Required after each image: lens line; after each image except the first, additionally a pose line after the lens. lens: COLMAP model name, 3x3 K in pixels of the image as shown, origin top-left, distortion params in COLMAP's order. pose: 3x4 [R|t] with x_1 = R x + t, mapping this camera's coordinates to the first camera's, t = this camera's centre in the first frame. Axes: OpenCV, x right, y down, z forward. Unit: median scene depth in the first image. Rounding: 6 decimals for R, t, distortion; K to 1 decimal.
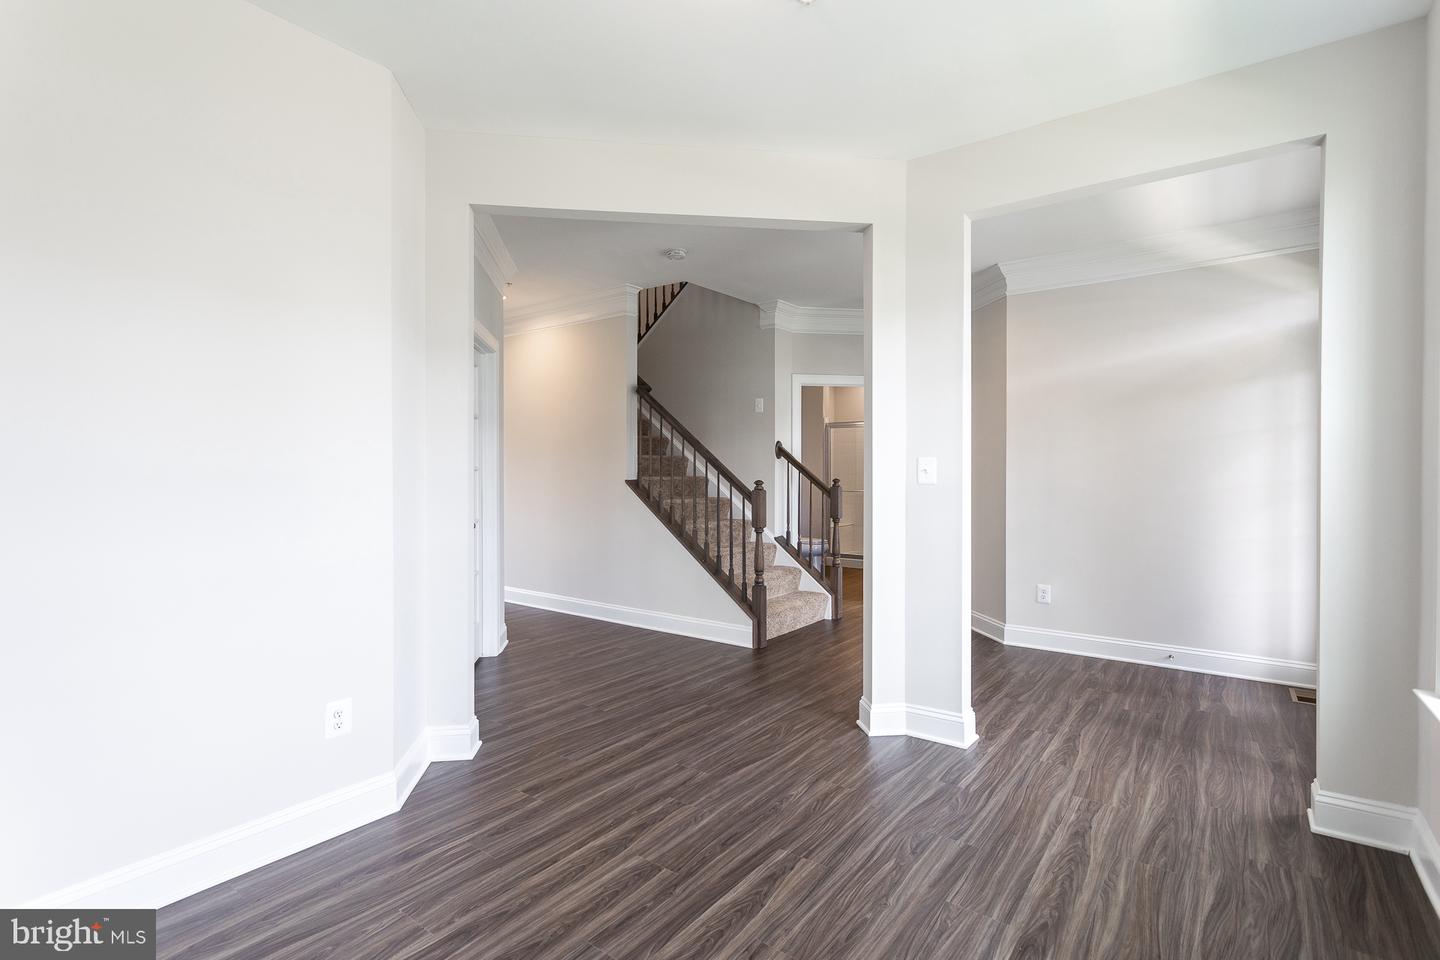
lens RADIAL K [[674.8, 0, 720.0], [0, 674.8, 480.0], [0, 0, 1]] dist [0.002187, 0.000077]
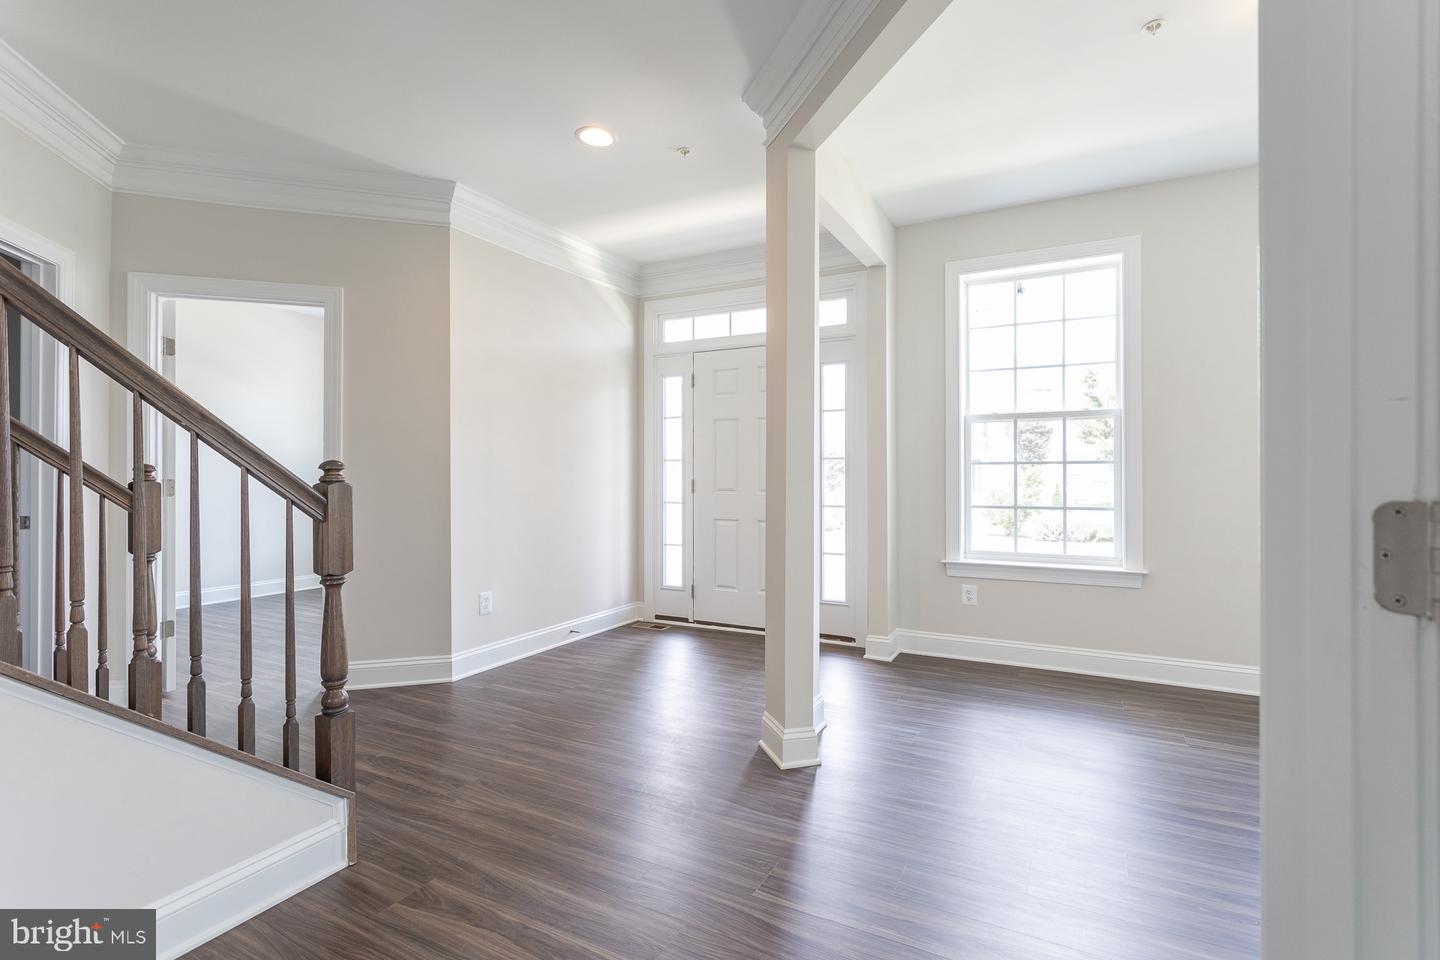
lens RADIAL K [[674.8, 0, 720.0], [0, 674.8, 480.0], [0, 0, 1]] dist [0.002187, 0.000077]
pose [[-0.138559, -0.007041, 0.990329, -0.696824], [0.013383, 0.999870, 0.008981, 0.021298], [-0.990264, 0.014498, -0.138447, 1.467646]]
